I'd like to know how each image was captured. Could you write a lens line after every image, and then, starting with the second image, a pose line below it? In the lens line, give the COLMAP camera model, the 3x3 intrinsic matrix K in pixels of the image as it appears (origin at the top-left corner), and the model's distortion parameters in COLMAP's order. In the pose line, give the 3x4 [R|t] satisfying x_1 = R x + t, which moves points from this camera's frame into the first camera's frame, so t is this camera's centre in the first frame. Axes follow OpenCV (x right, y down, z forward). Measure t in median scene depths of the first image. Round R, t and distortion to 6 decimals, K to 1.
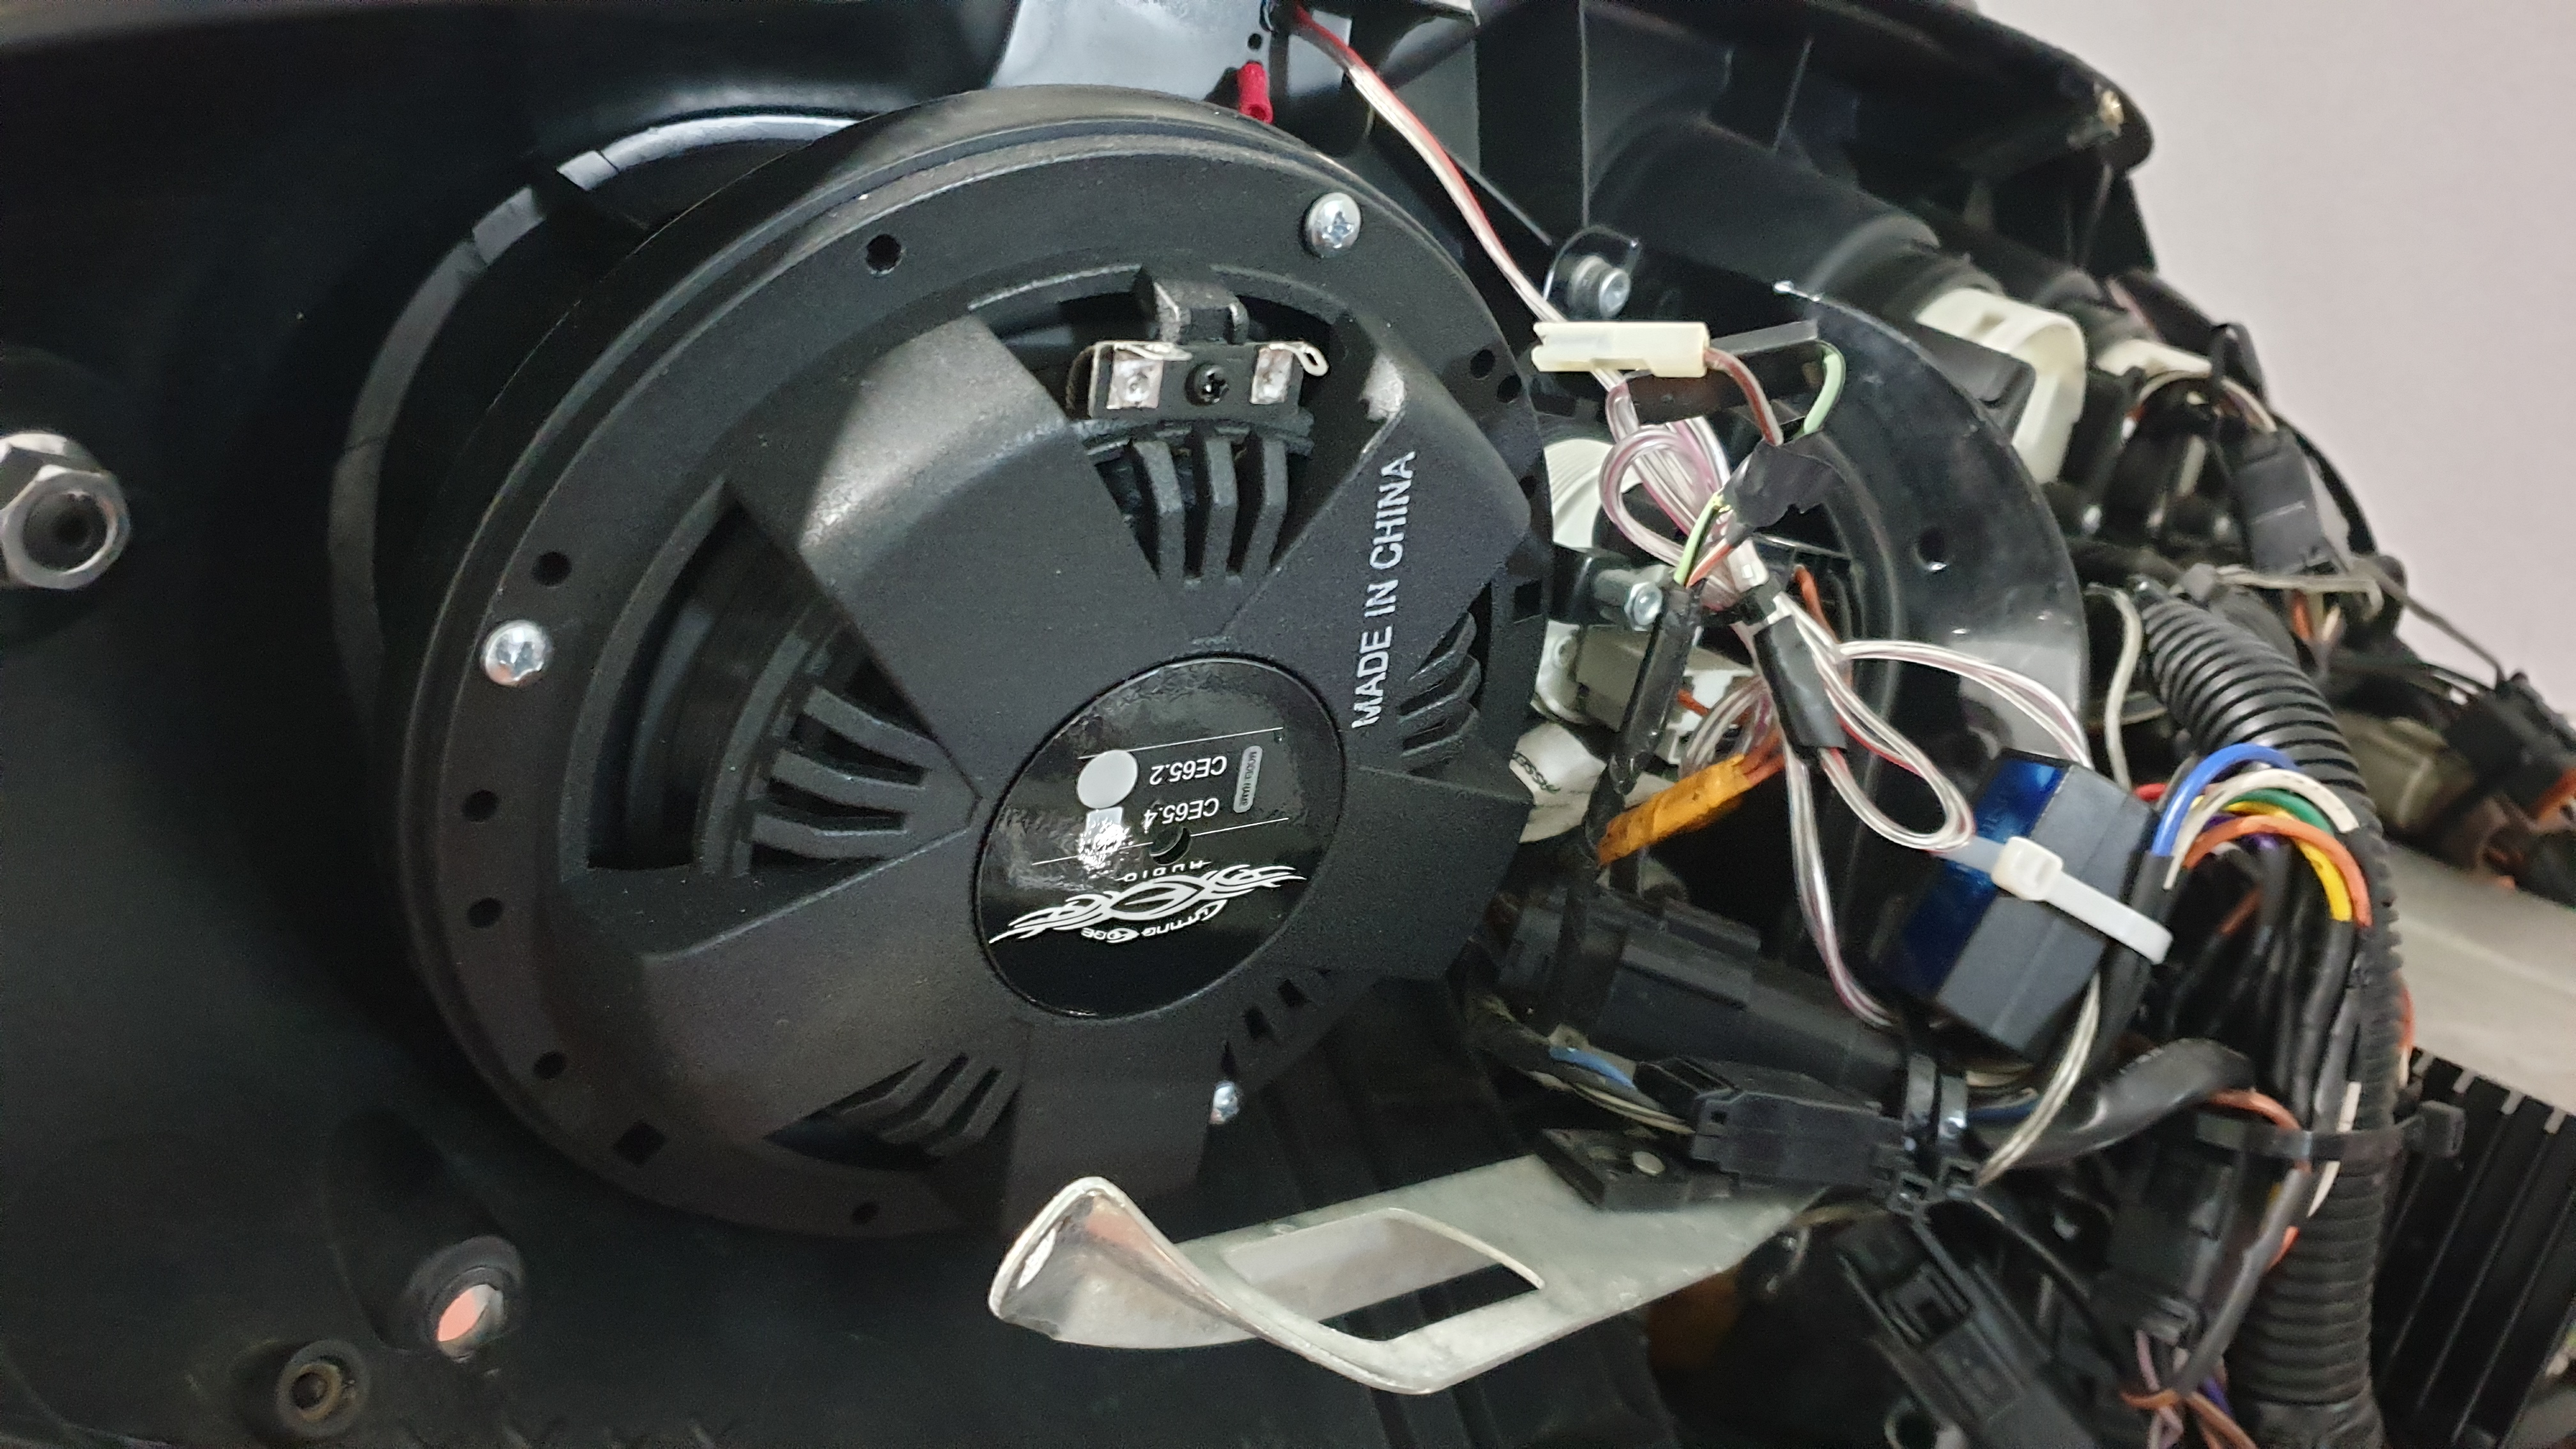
lens RADIAL K [[1950.9, 0, 1288.0], [0, 1950.9, 724.5], [0, 0, 1]] dist [-0.001487, -0.035568]
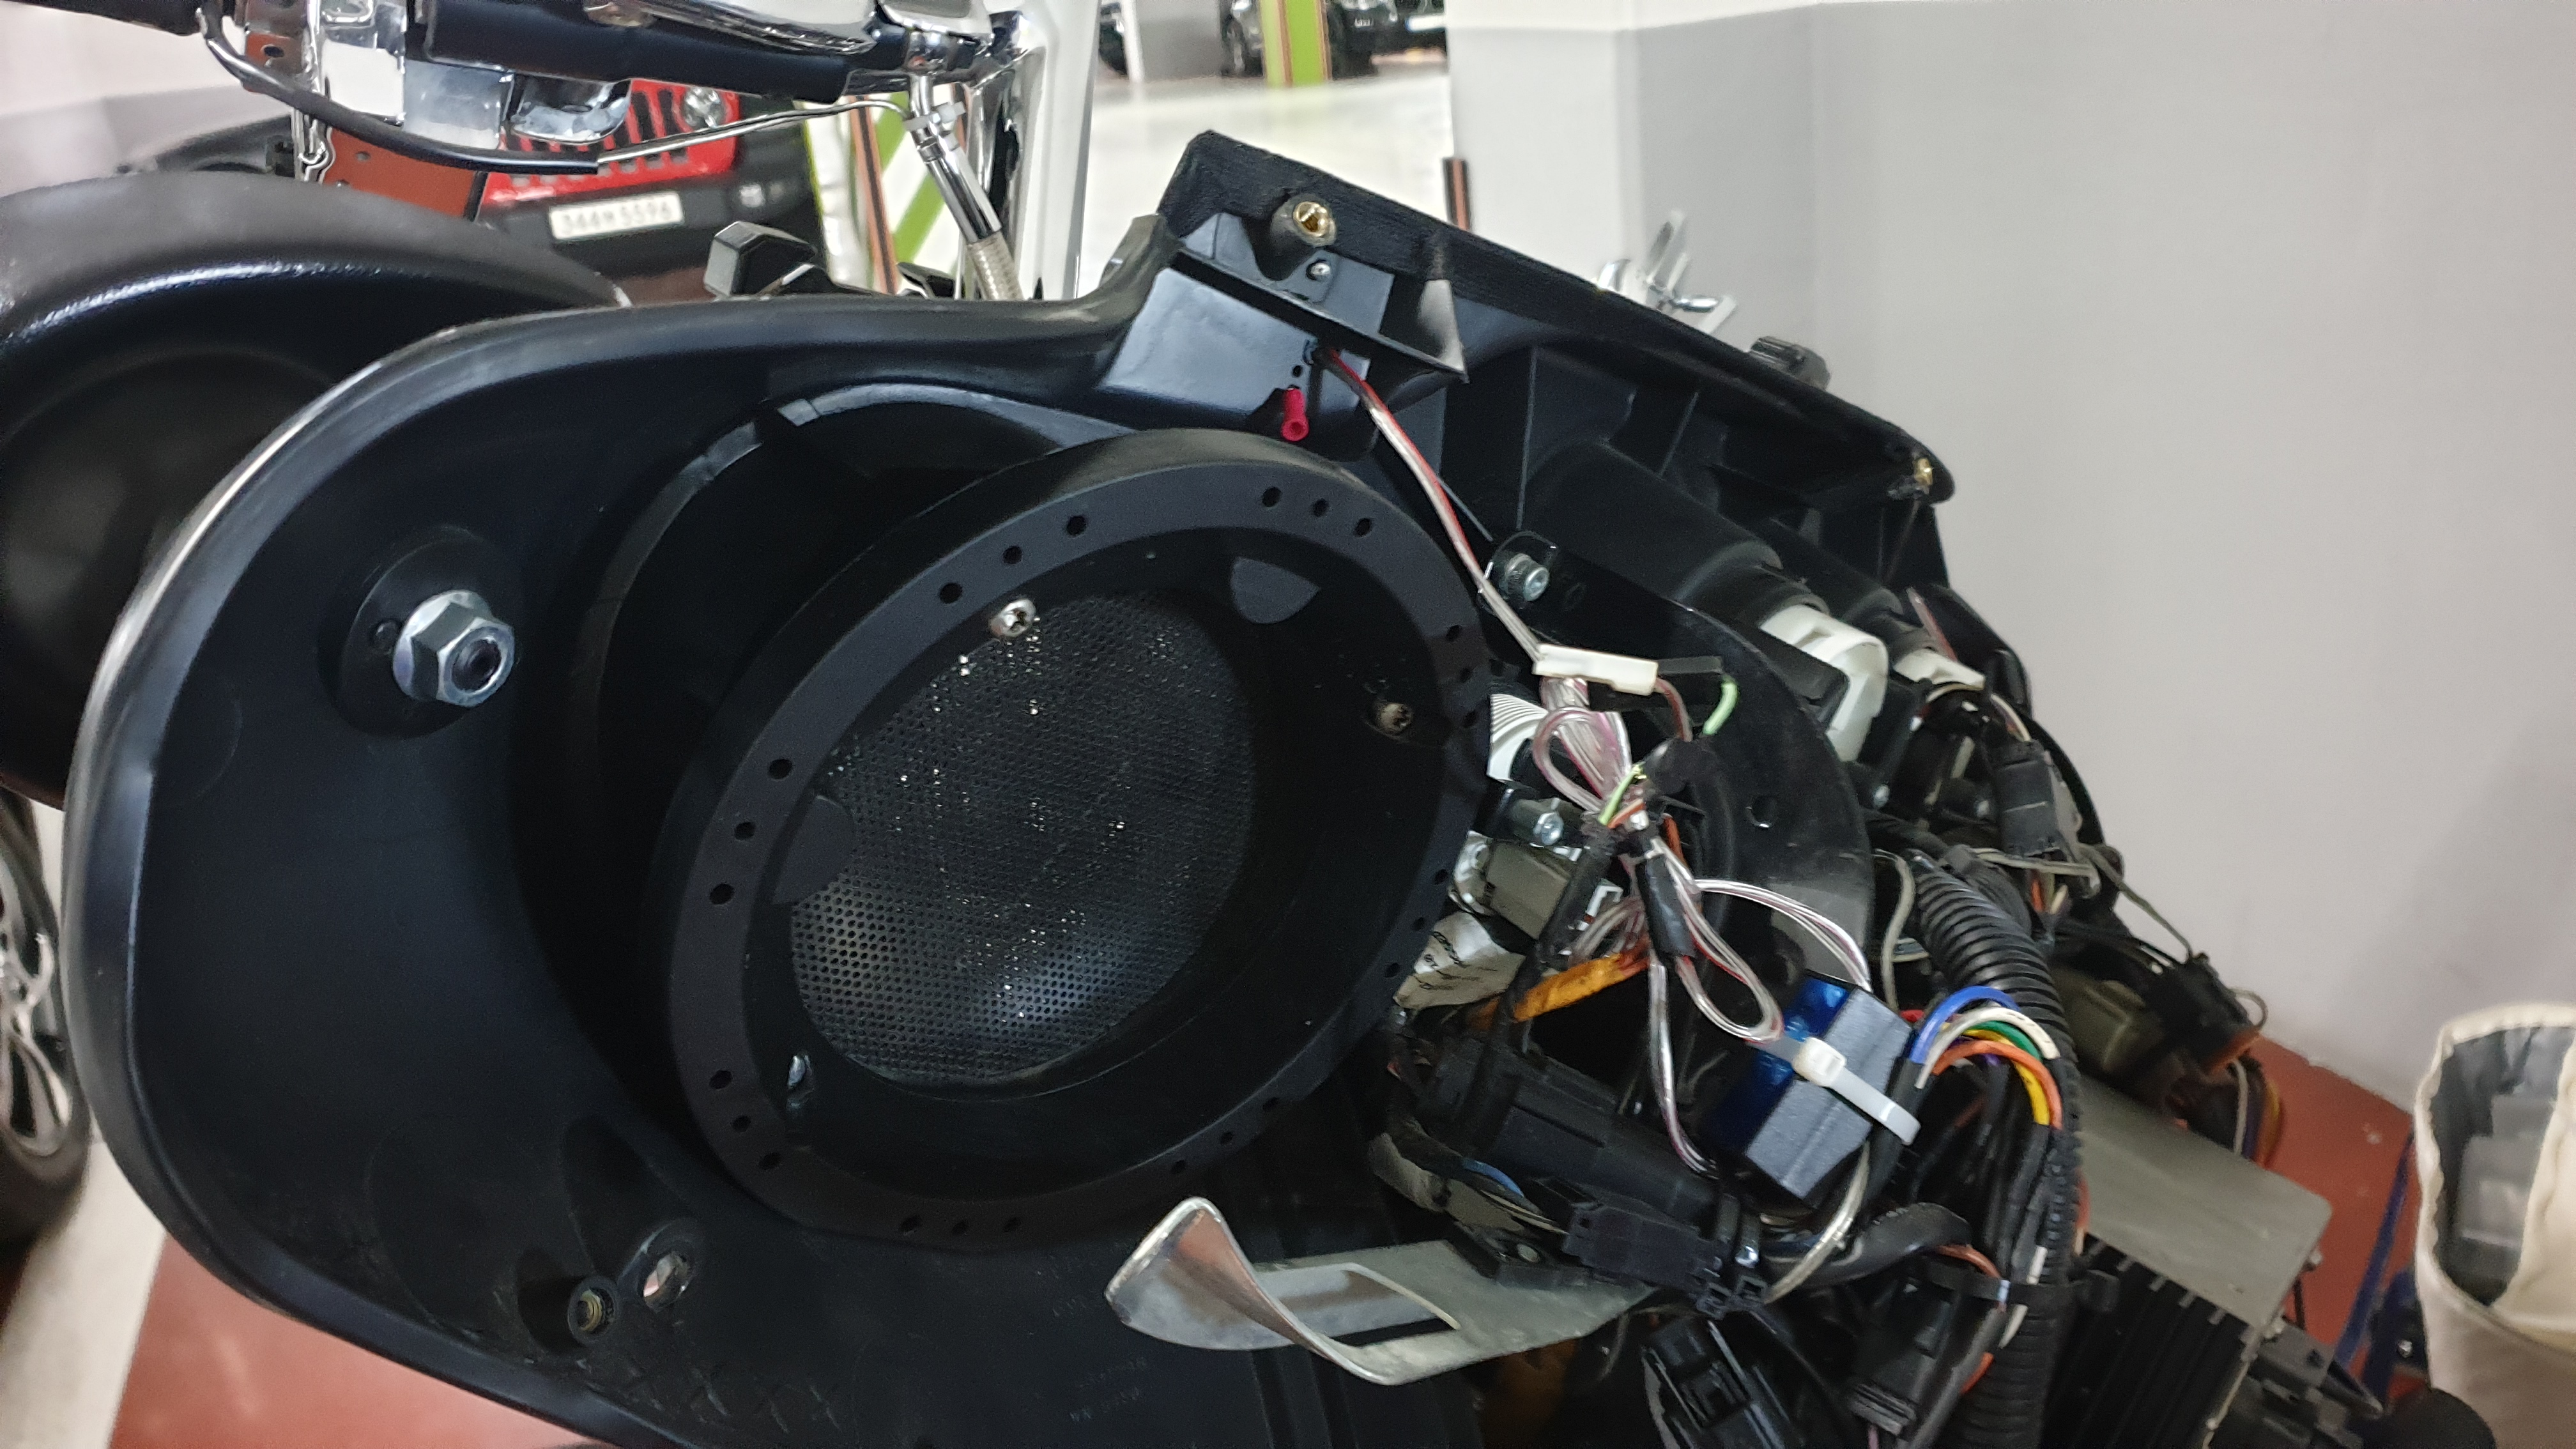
lens RADIAL K [[1859.4, 0, 1288.0], [0, 1859.4, 724.5], [0, 0, 1]] dist [0.130687, -0.392721]
pose [[0.989428, 0.116116, 0.086887, -0.115170], [-0.108293, 0.990045, -0.089911, -0.000409], [-0.096462, 0.079552, 0.992153, -0.251791]]
